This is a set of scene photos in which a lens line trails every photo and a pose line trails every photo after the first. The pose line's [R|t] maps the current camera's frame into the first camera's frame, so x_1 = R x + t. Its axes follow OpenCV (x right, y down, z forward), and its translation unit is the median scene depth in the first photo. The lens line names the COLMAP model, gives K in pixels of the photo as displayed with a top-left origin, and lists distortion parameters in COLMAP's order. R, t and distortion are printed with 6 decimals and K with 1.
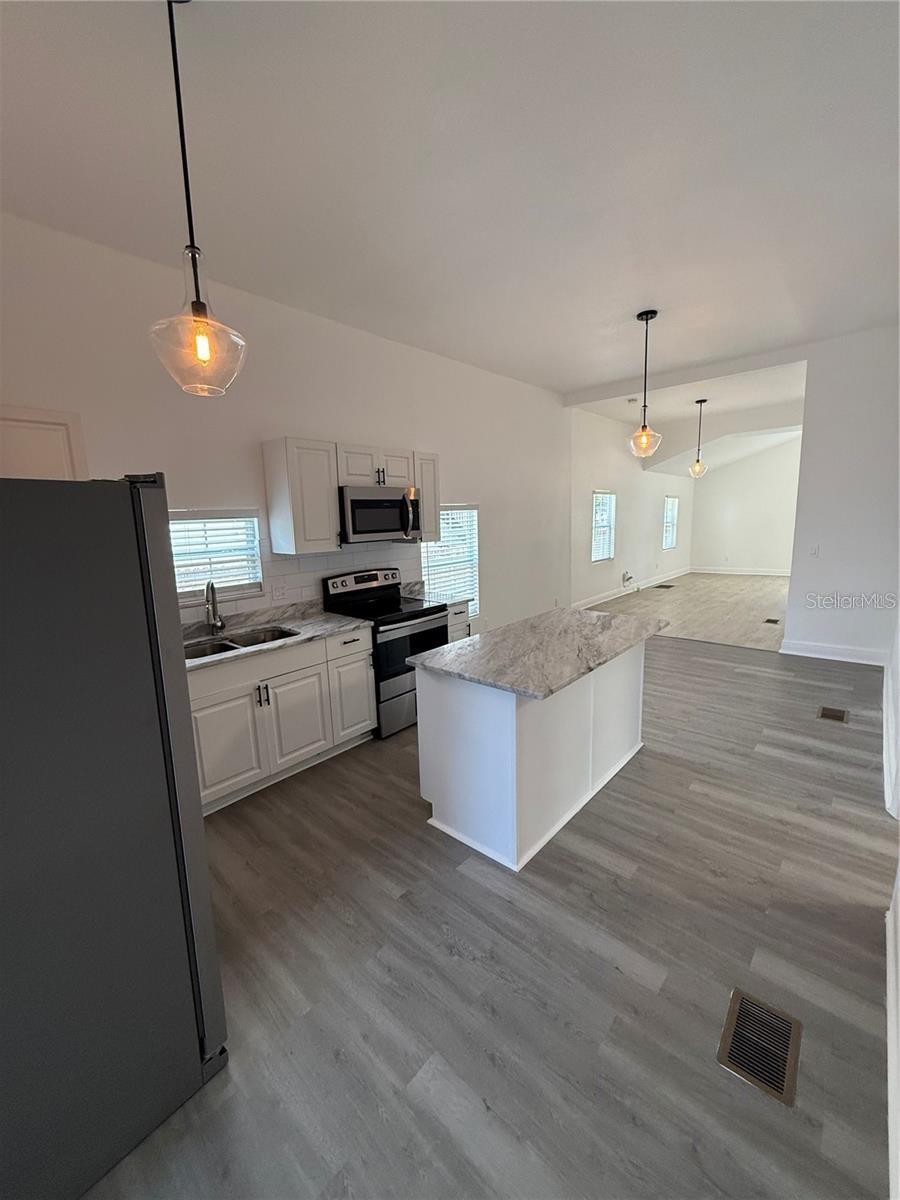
lens RADIAL K [[475.0, 0, 449.6], [0, 475.0, 595.5], [0, 0, 1]] dist [0.001141, 0.000161]
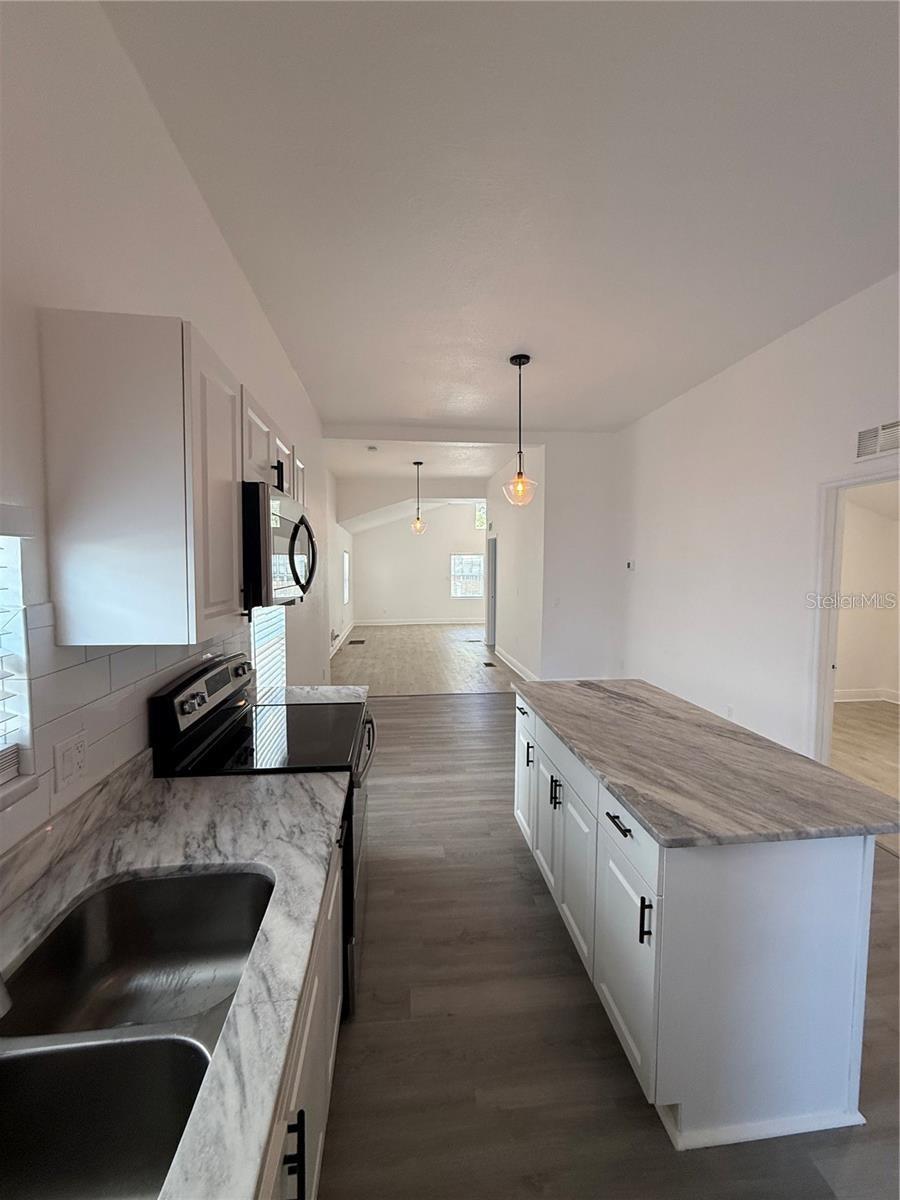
lens RADIAL K [[475.0, 0, 449.6], [0, 475.0, 595.5], [0, 0, 1]] dist [0.001141, 0.000161]
pose [[0.664315, -0.012157, 0.747354, -0.400649], [0.098555, 0.992563, -0.071459, -0.067319], [-0.740927, 0.121127, 0.660572, 0.539014]]
